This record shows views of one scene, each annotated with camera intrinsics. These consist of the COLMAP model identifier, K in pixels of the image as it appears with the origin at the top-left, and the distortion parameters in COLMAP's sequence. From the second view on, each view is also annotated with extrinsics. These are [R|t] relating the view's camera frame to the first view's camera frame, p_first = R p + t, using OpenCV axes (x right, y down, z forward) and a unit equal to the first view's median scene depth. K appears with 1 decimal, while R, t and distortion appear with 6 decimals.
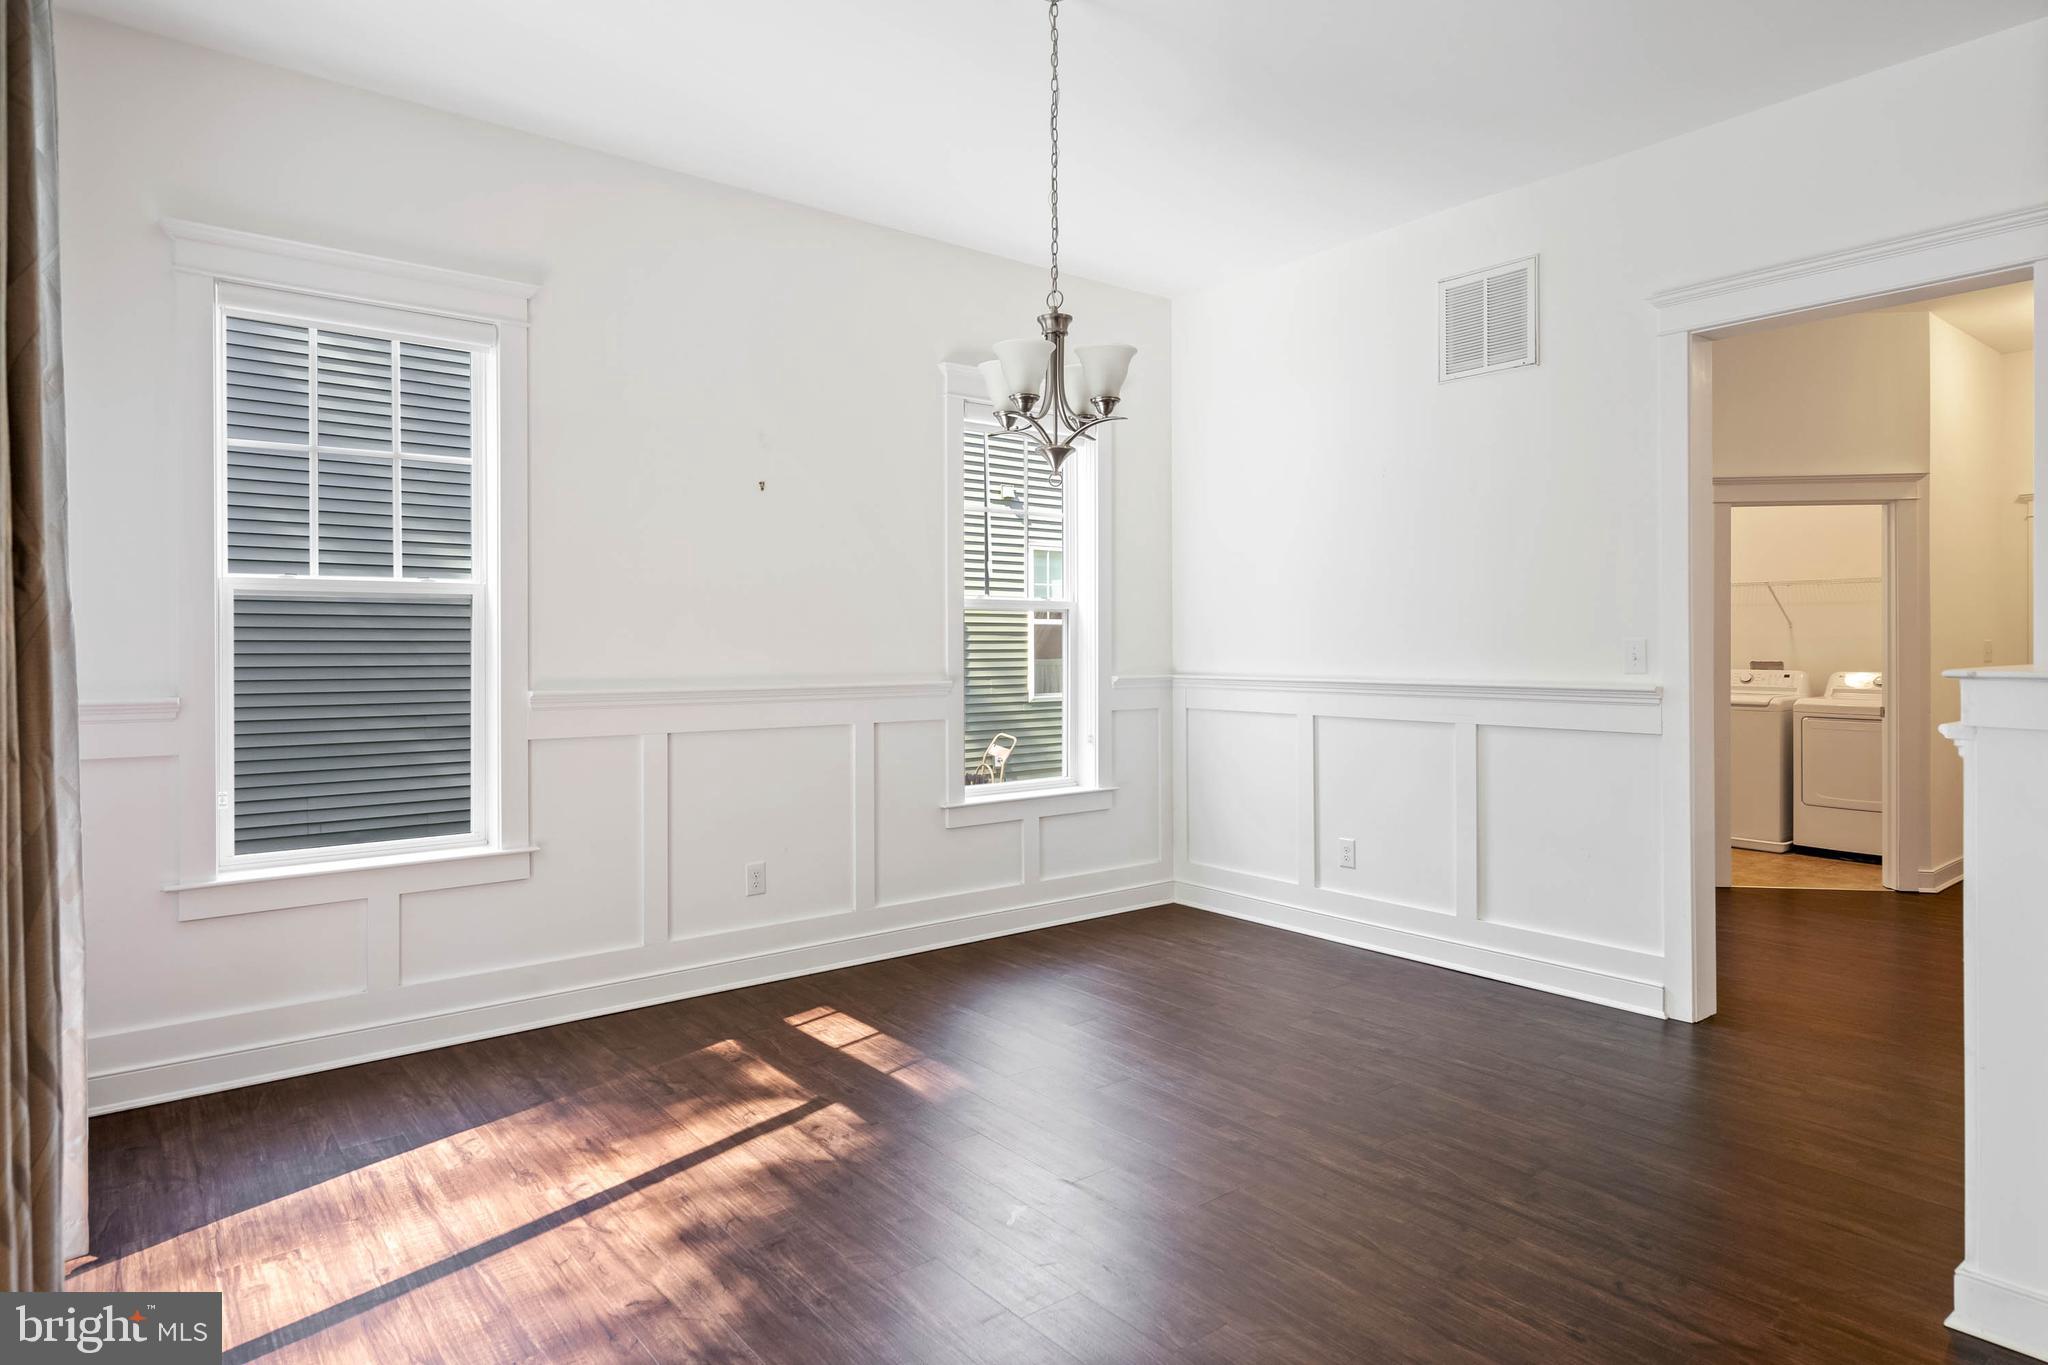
lens RADIAL K [[1157.9, 0, 1020.1], [0, 1157.9, 654.2], [0, 0, 1]] dist [0.004549, 0.001307]
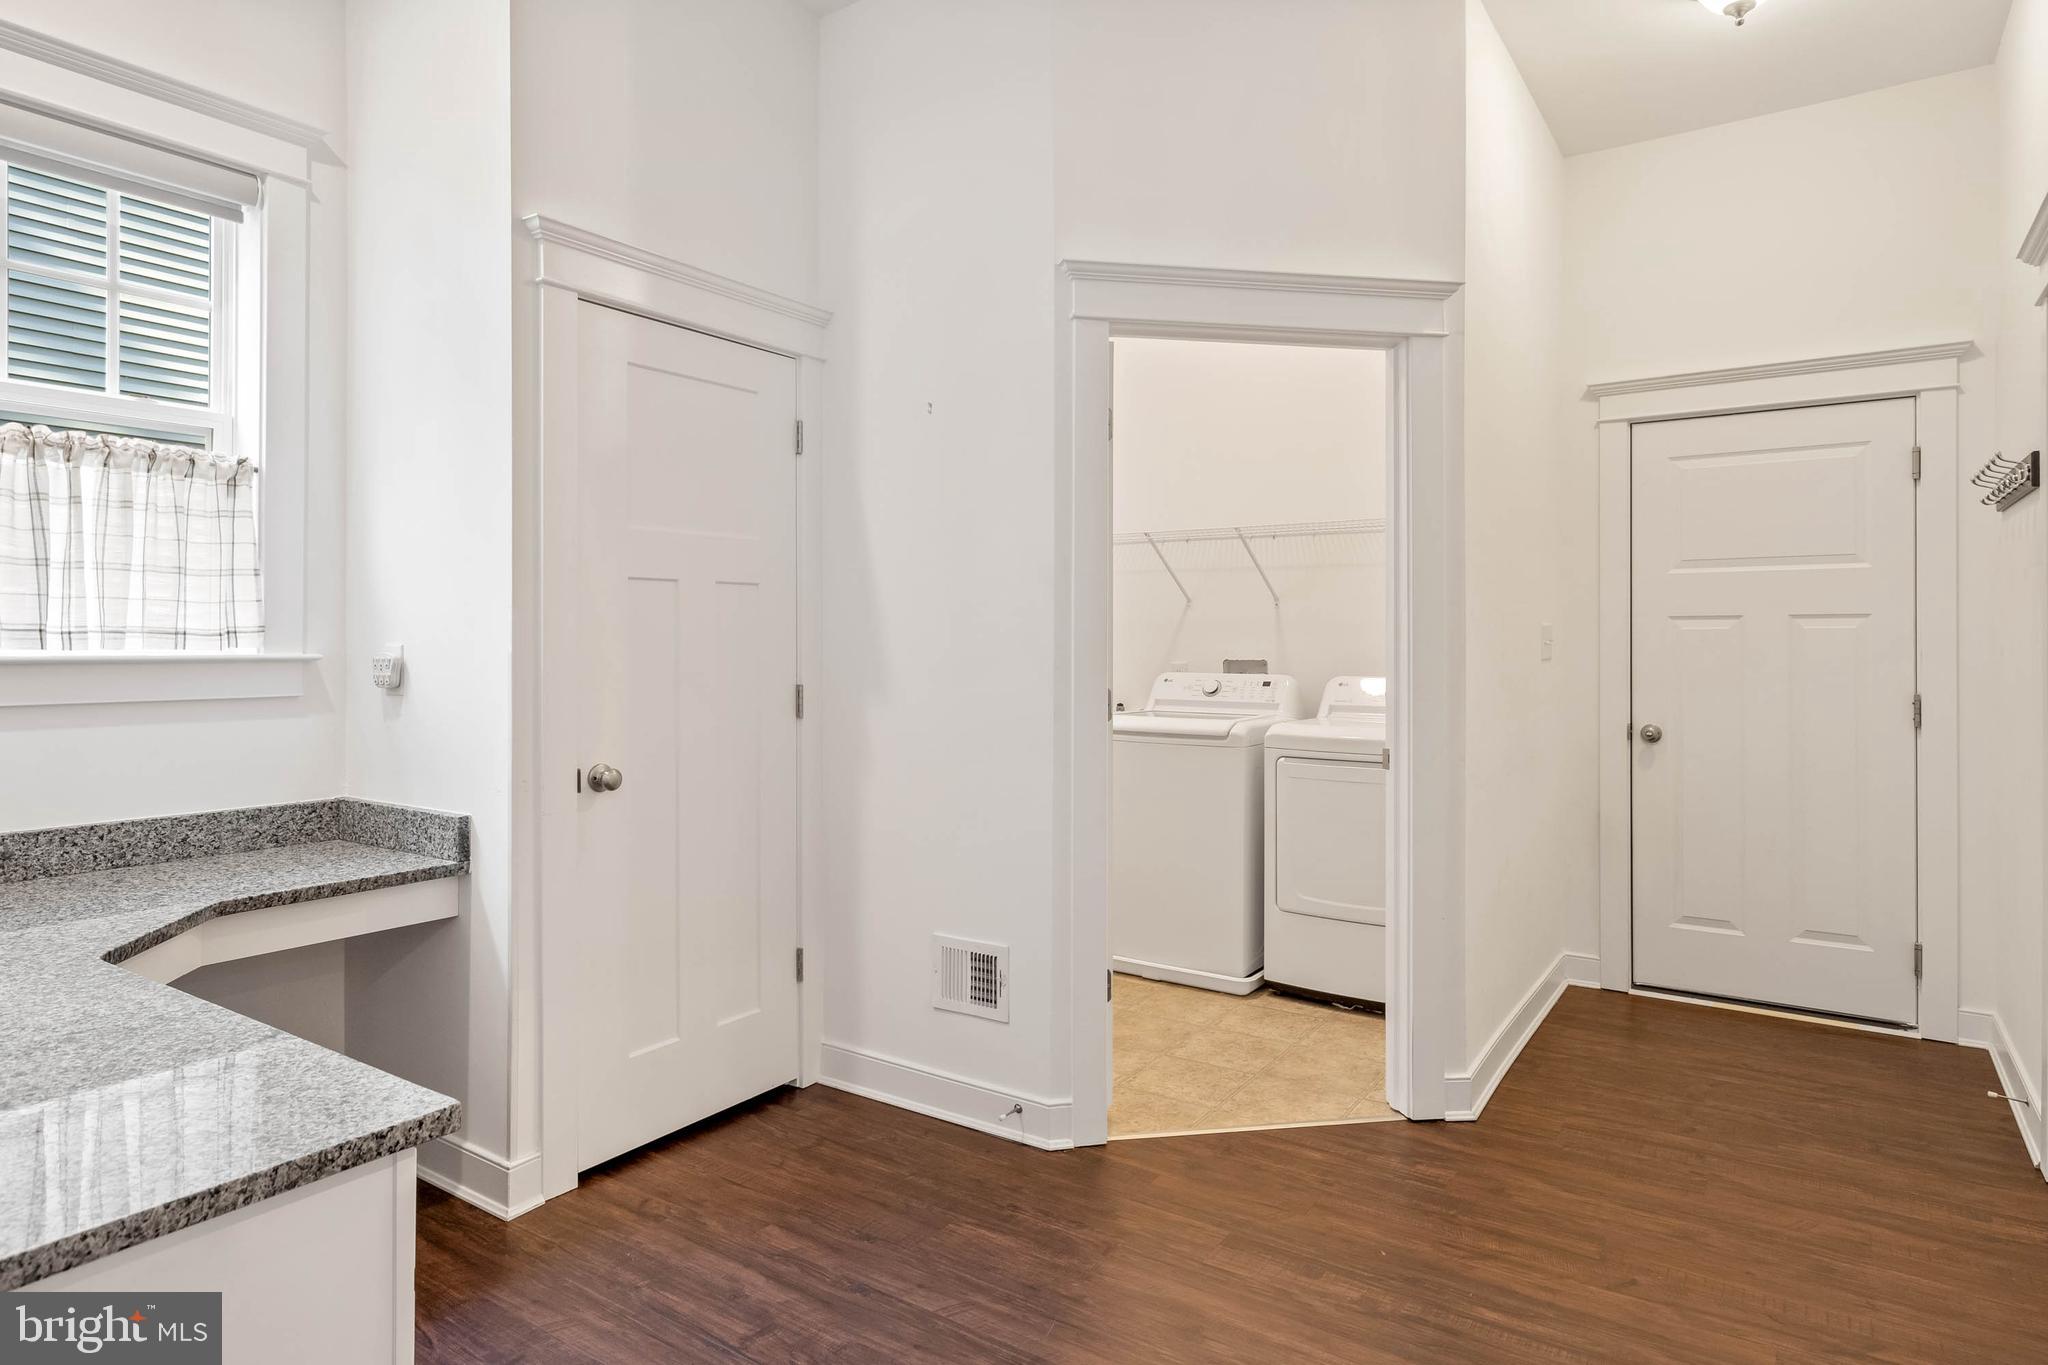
lens RADIAL K [[1163.7, 0, 1006.0], [0, 1163.7, 640.5], [0, 0, 1]] dist [-0.004510, -0.002214]
pose [[0.958236, 0.006242, 0.285912, 0.380321], [-0.003947, 0.999955, -0.008601, 0.001936], [-0.285953, 0.007113, 0.958217, 0.486884]]
